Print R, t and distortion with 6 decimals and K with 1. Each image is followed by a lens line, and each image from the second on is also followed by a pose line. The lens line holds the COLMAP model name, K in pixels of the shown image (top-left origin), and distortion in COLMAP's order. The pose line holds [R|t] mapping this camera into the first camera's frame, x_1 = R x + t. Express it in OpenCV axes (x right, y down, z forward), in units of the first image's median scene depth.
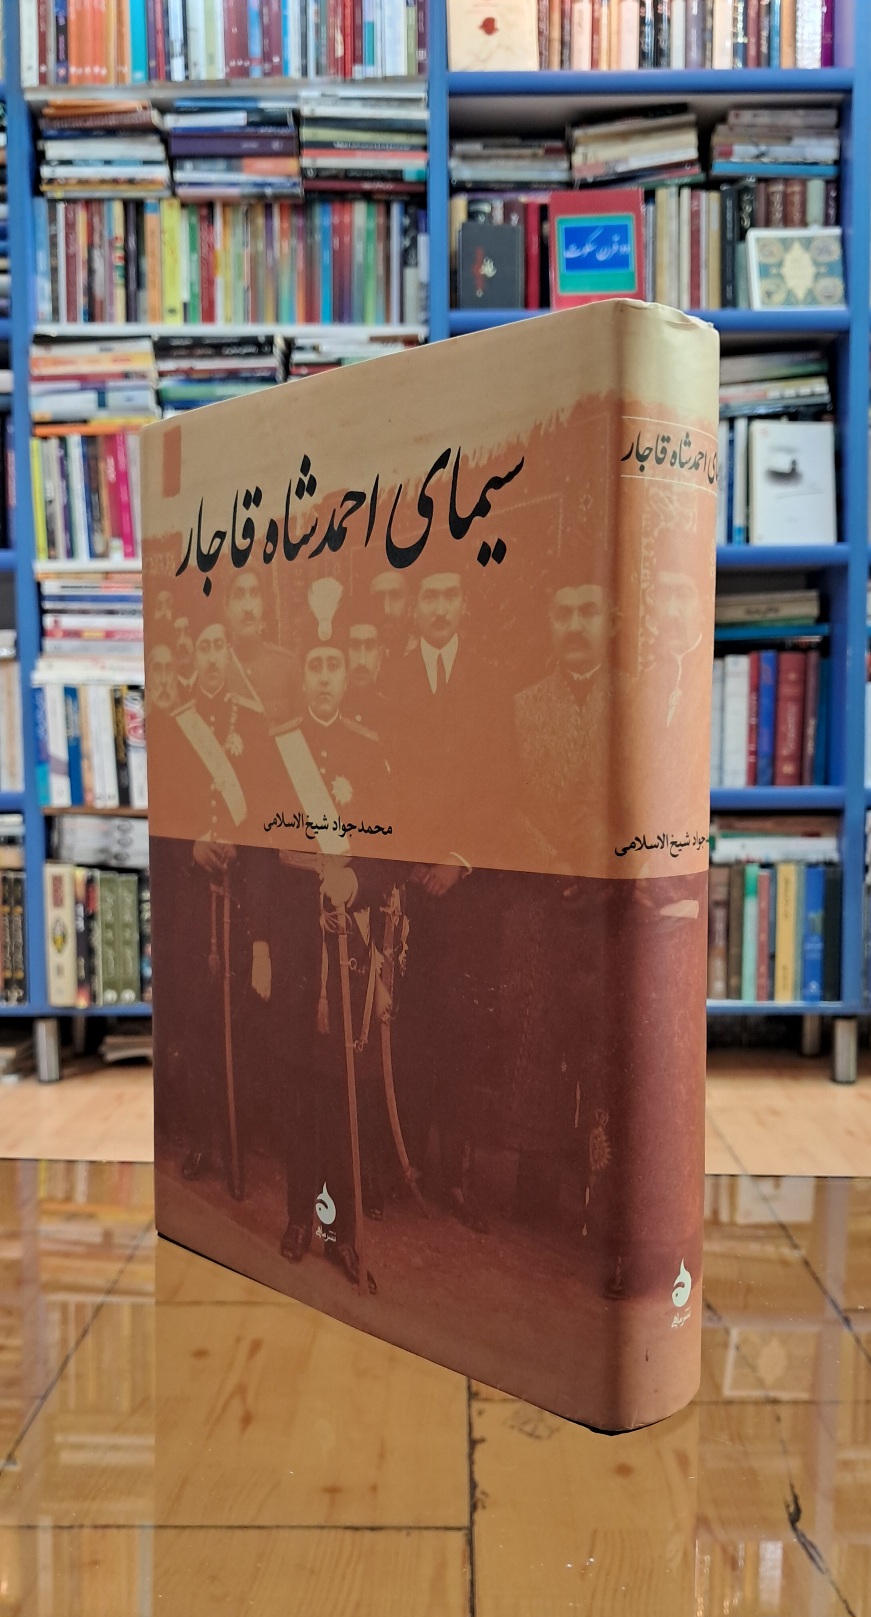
lens RADIAL K [[1377.5, 0, 435.5], [0, 1377.5, 808.5], [0, 0, 1]] dist [-0.003222, 0.004604]
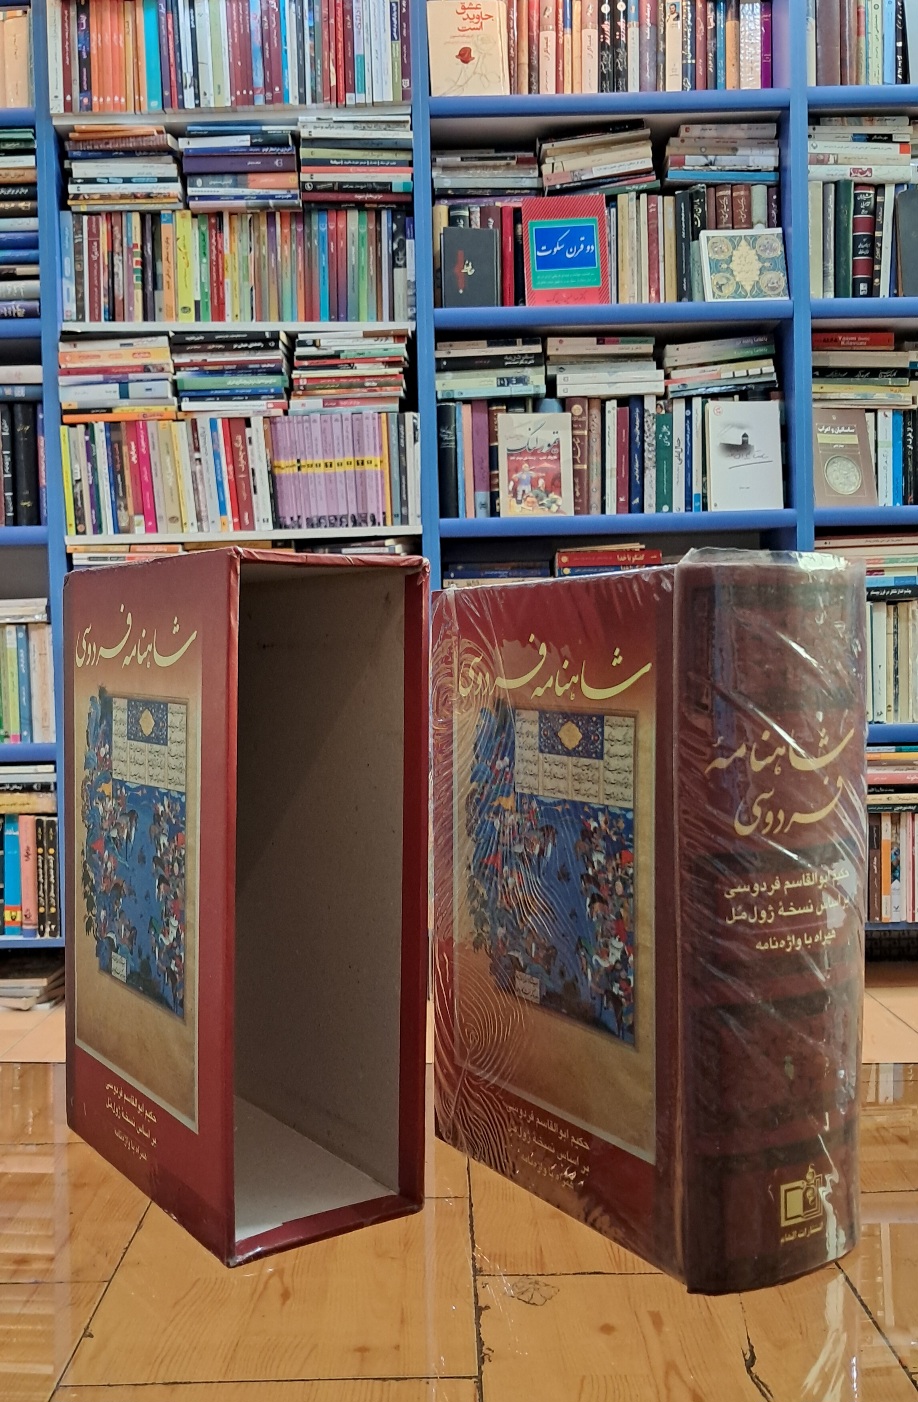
lens RADIAL K [[1391.4, 0, 432.7], [0, 1391.4, 674.4], [0, 0, 1]] dist [0.012284, 0.029062]
pose [[0.999787, -0.017070, 0.011579, -0.009667], [0.017463, 0.999245, -0.034715, -0.023610], [-0.010978, 0.034910, 0.999330, -0.120956]]
